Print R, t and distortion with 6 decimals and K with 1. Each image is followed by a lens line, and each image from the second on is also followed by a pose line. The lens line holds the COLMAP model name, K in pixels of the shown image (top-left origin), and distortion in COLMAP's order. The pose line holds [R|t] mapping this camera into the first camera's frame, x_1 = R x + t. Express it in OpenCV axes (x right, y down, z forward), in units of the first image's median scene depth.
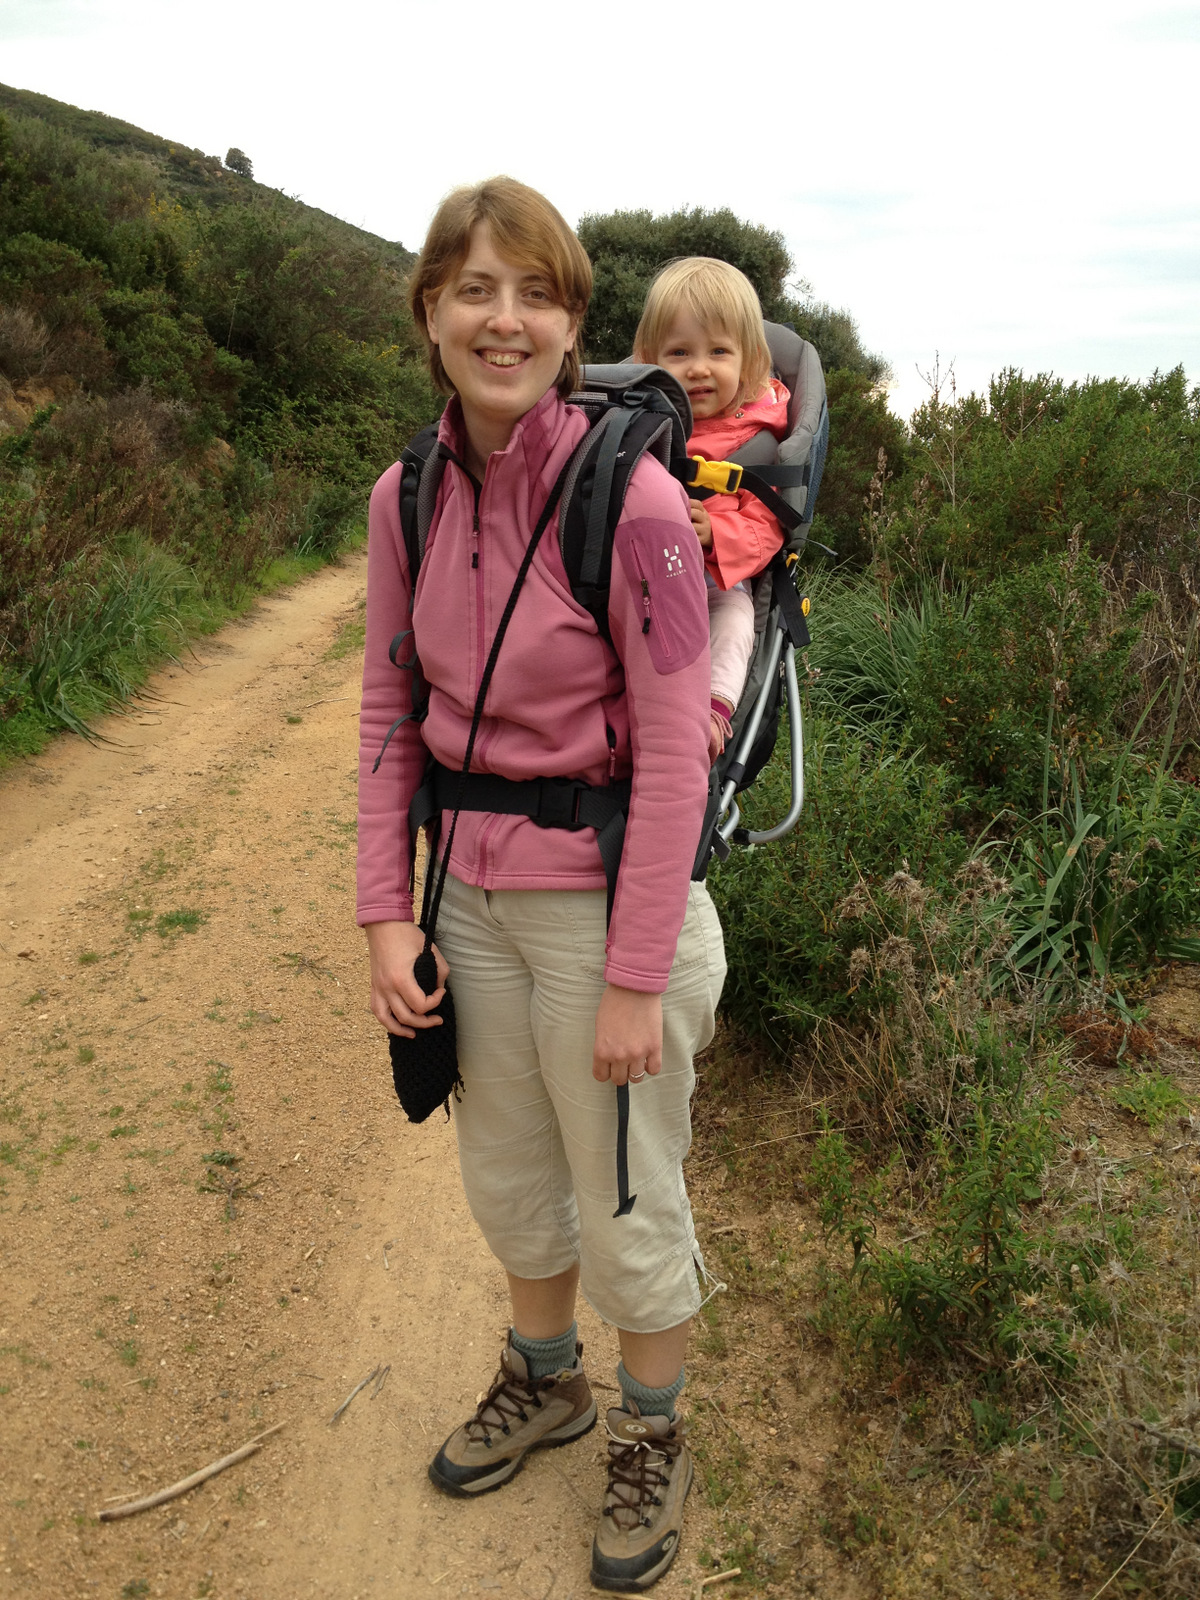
lens RADIAL K [[1514.0, 0, 604.0], [0, 1514.0, 766.7], [0, 0, 1]] dist [0.111962, -0.181869]
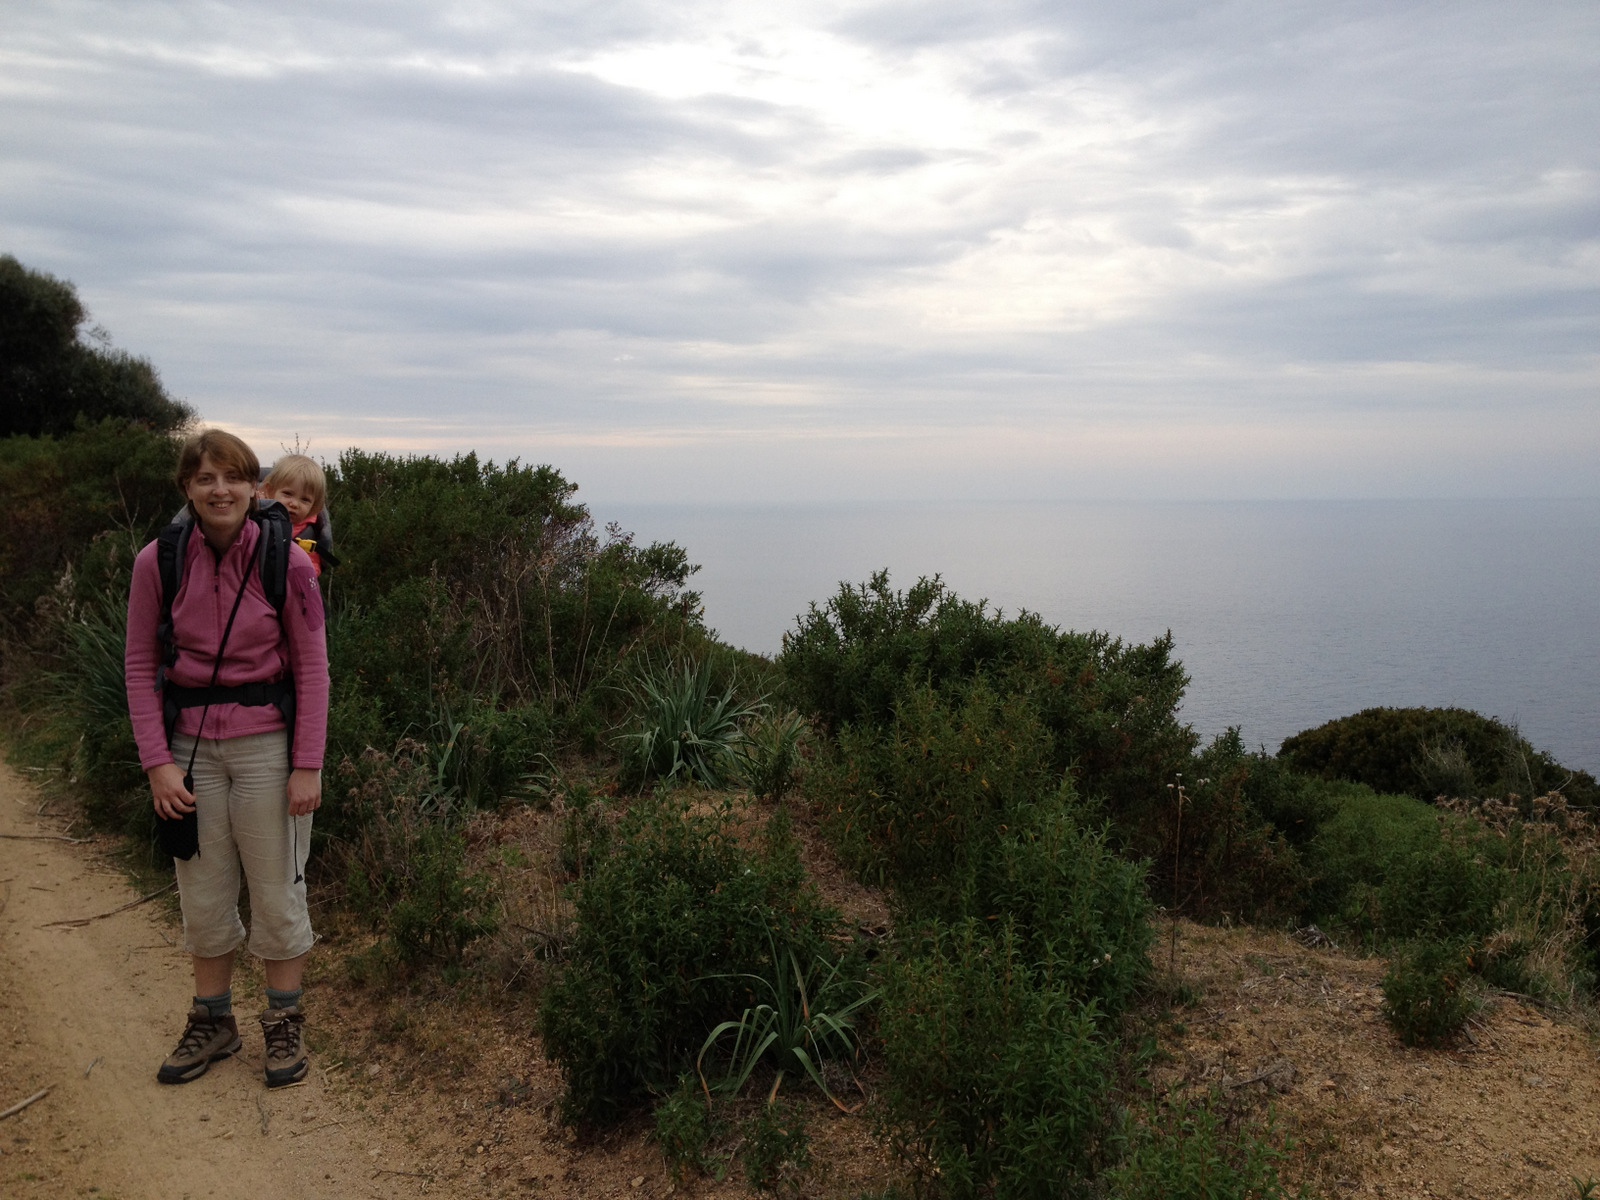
lens RADIAL K [[1626.1, 0, 920.7], [0, 1626.1, 599.4], [0, 0, 1]] dist [0.000162, -0.025354]
pose [[0.809404, -0.048099, 0.585279, -0.202877], [0.121313, 0.988838, -0.086504, 0.069649], [-0.574585, 0.141019, 0.806204, -0.498363]]
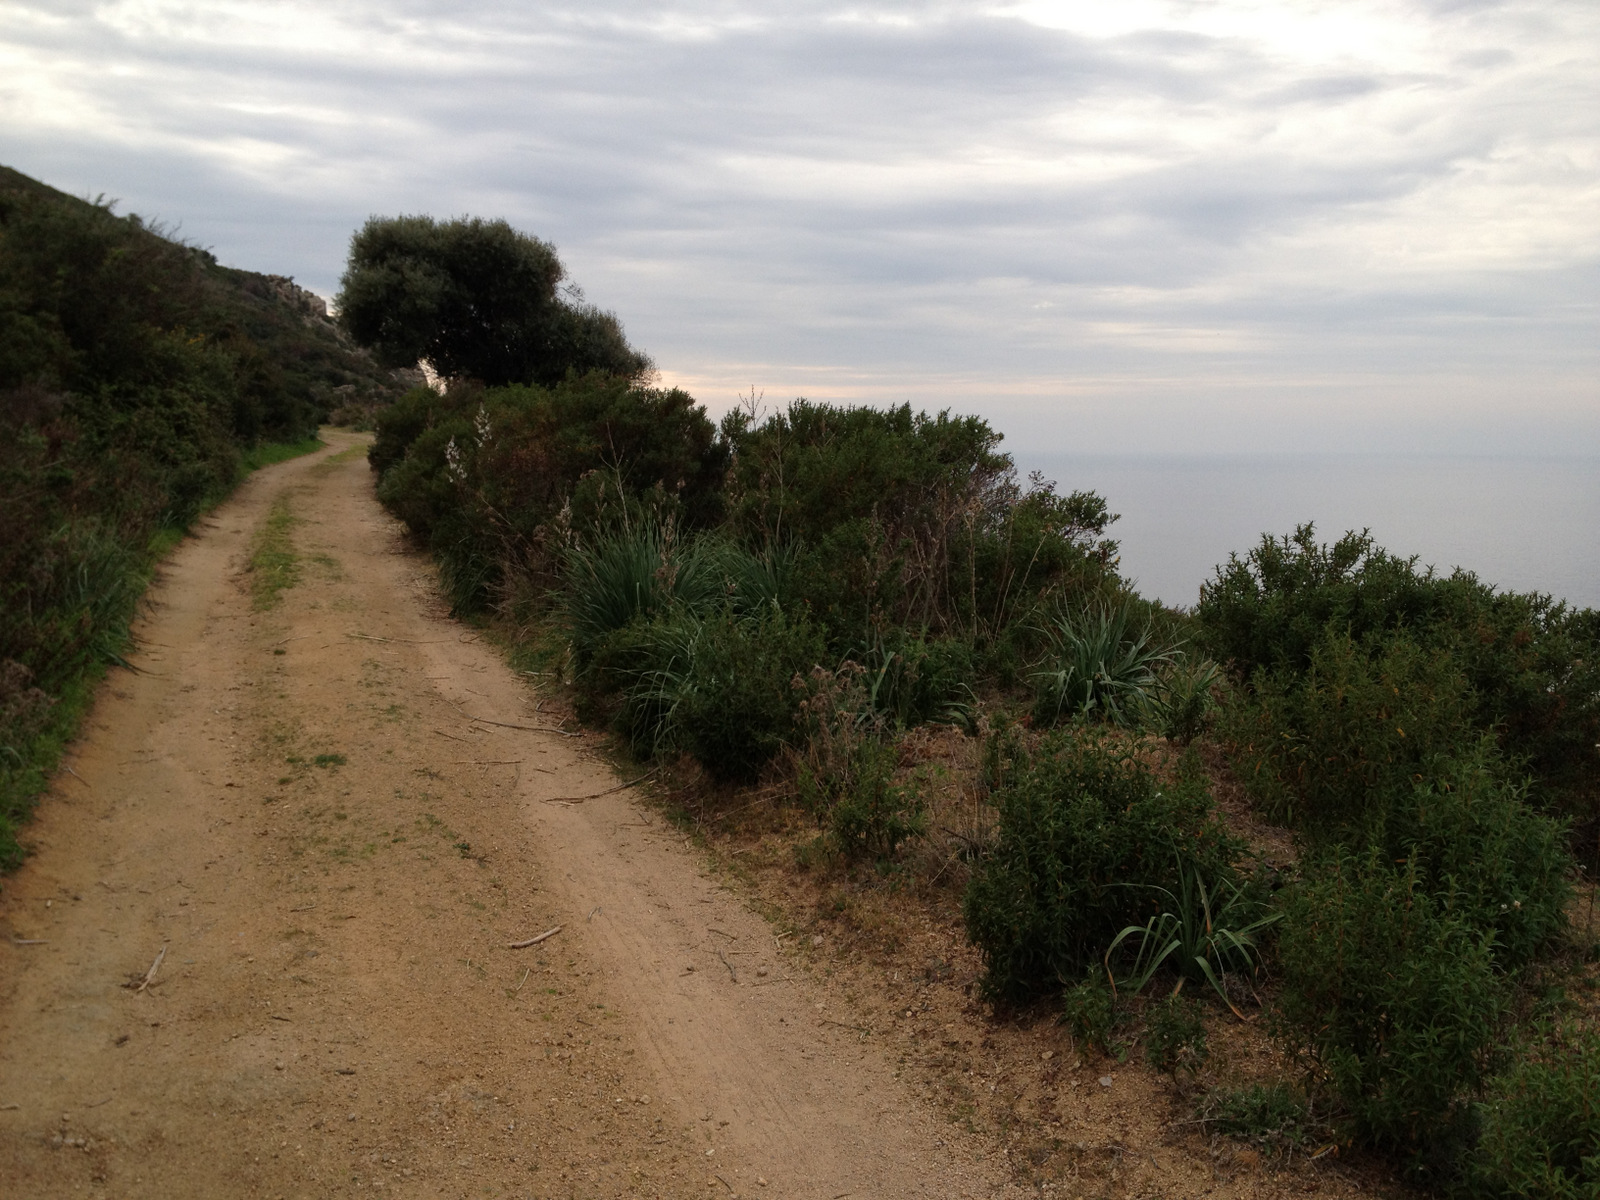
lens RADIAL K [[1652.1, 0, 758.9], [0, 1652.1, 624.5], [0, 0, 1]] dist [0.122745, -0.311484]
pose [[0.960188, -0.026870, 0.278060, -0.254684], [0.048907, 0.996160, -0.072619, 0.084825], [-0.275041, 0.083327, 0.957815, -0.578016]]
